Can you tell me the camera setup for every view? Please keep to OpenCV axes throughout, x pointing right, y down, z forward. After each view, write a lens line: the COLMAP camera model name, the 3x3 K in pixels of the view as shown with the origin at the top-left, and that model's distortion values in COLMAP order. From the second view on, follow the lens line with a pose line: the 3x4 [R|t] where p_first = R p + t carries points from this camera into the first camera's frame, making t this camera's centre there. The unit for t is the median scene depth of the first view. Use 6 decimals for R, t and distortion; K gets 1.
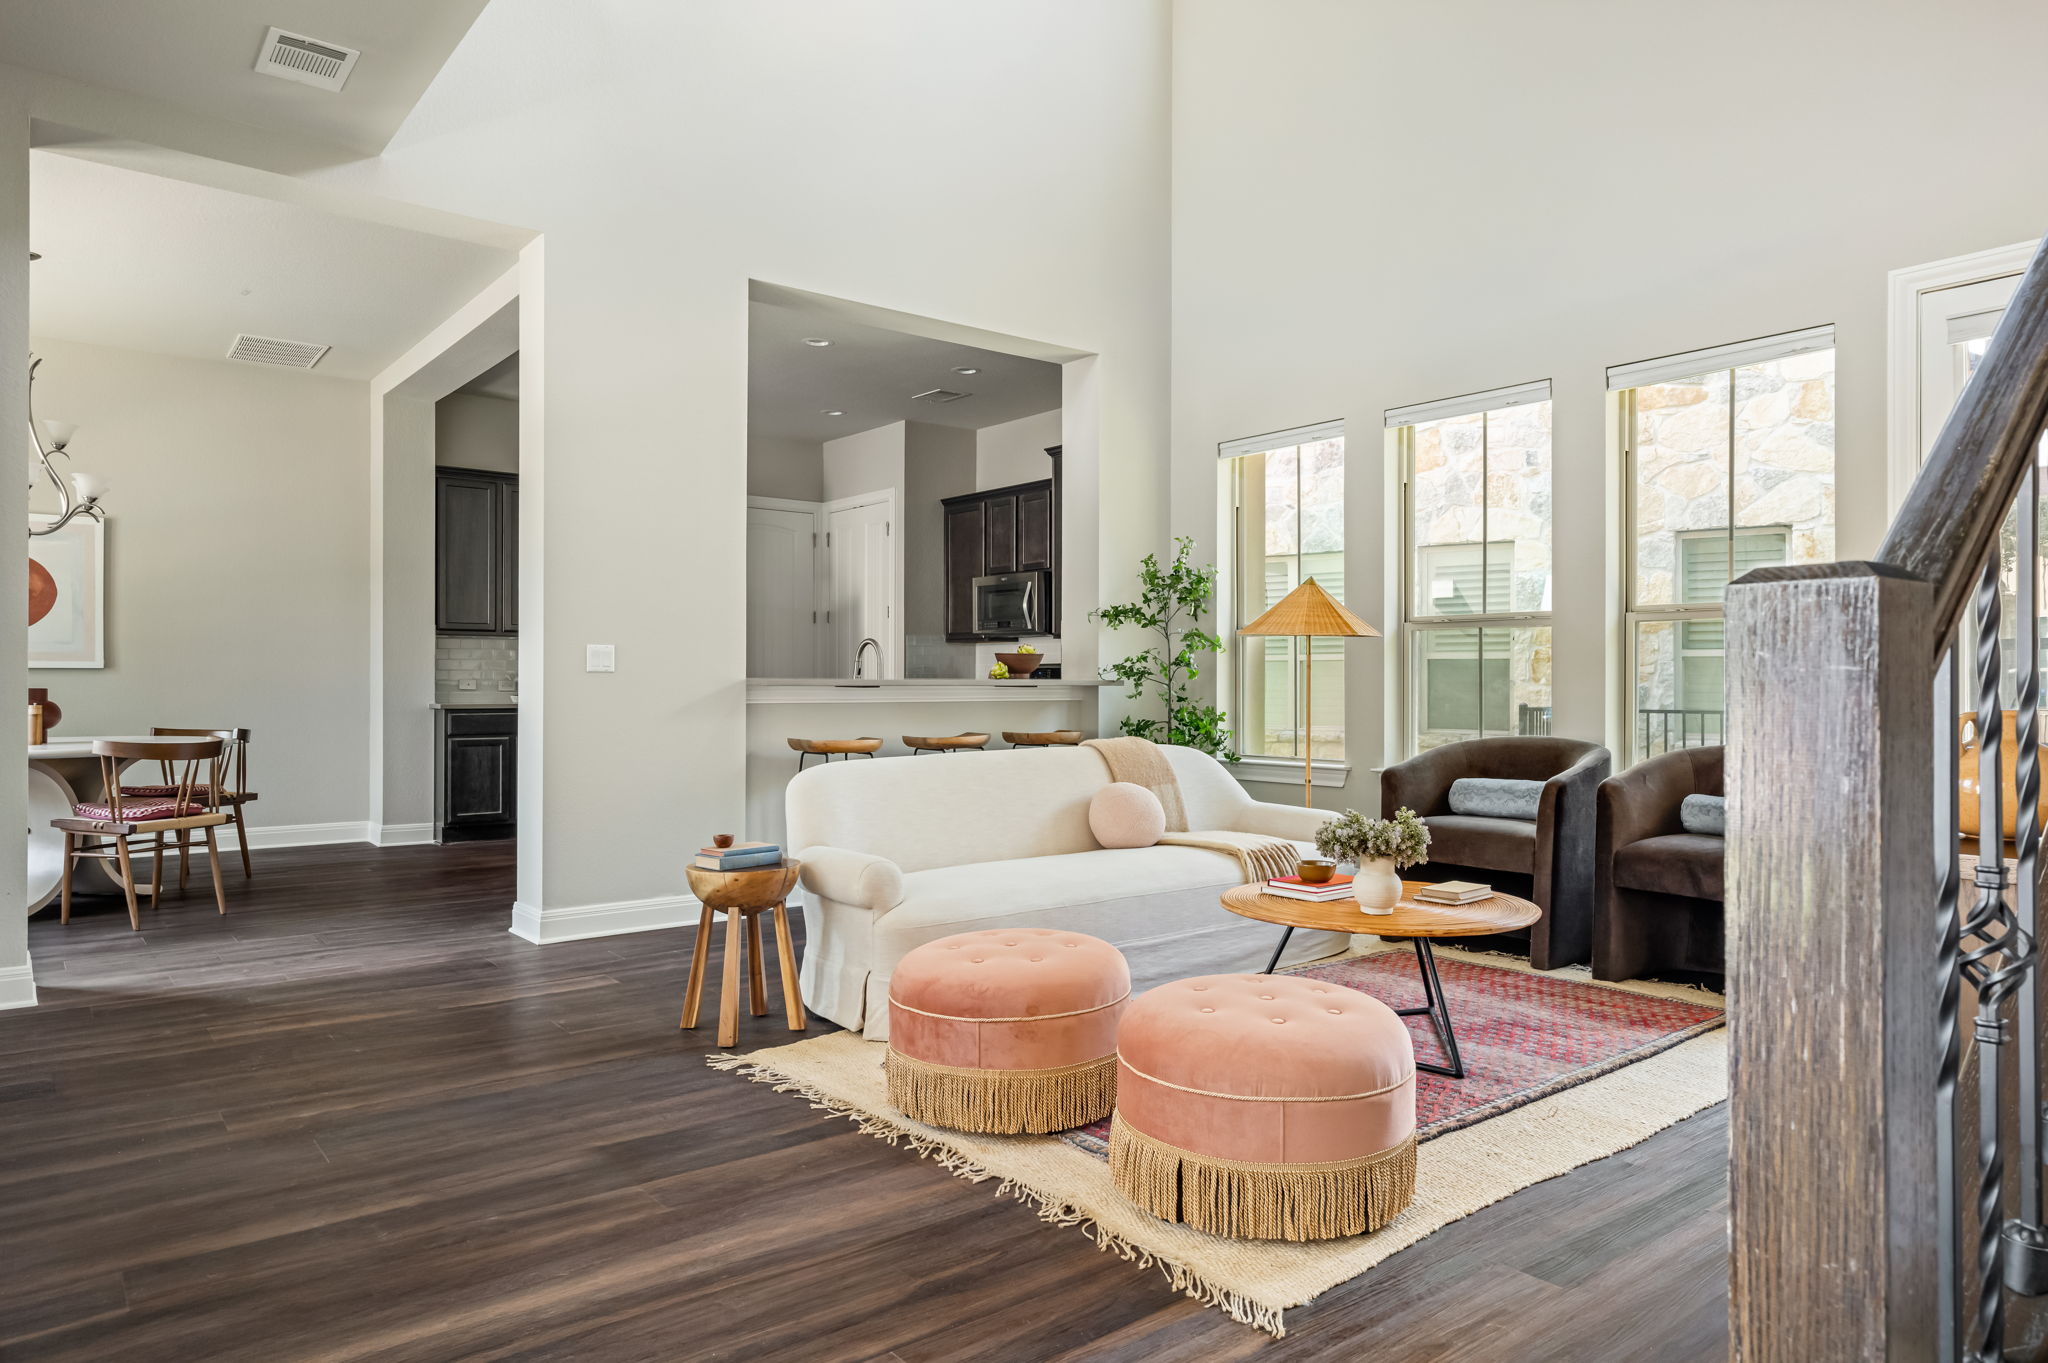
lens RADIAL K [[1262.9, 0, 1024.0], [0, 1262.9, 681.5], [0, 0, 1]] dist [0.002852, 0.000817]
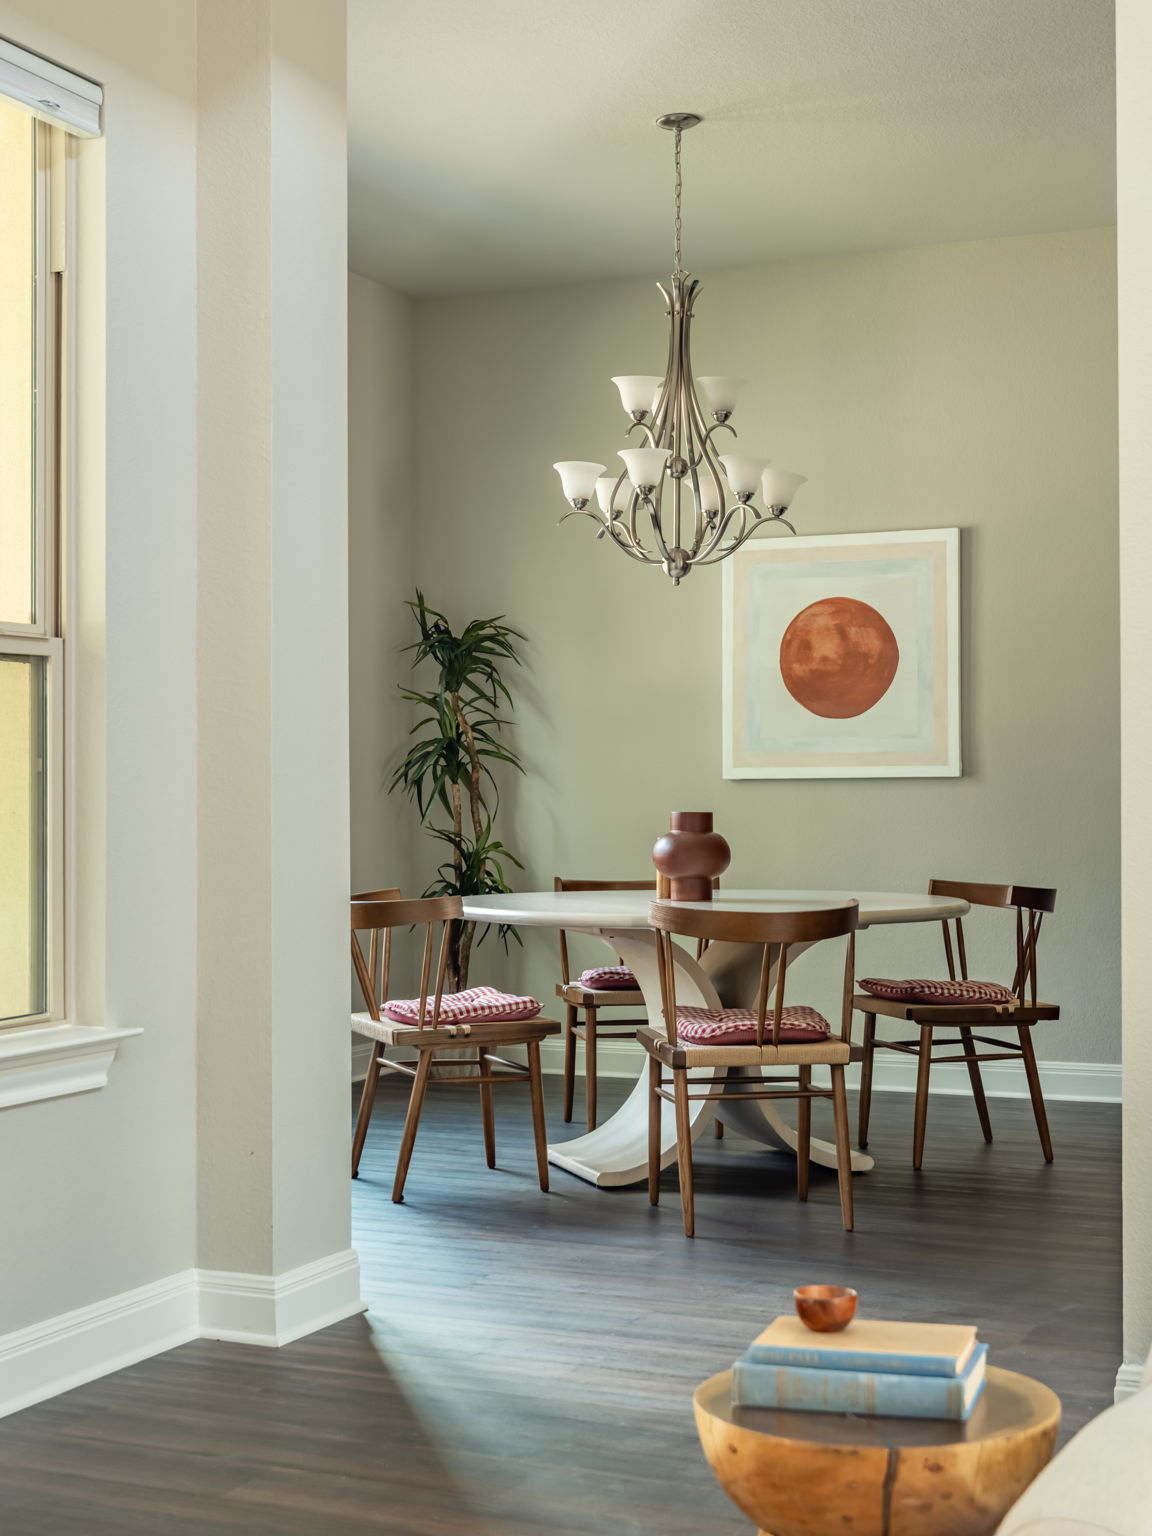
lens RADIAL K [[2208.7, 0, 576.0], [0, 2208.7, 768.0], [0, 0, 1]] dist [-0.001178, 0.000956]
pose [[0.467164, -0.014033, -0.884059, 0.125784], [0.005000, 0.999900, -0.013230, -0.001712], [0.884157, 0.001760, 0.467187, 0.378182]]
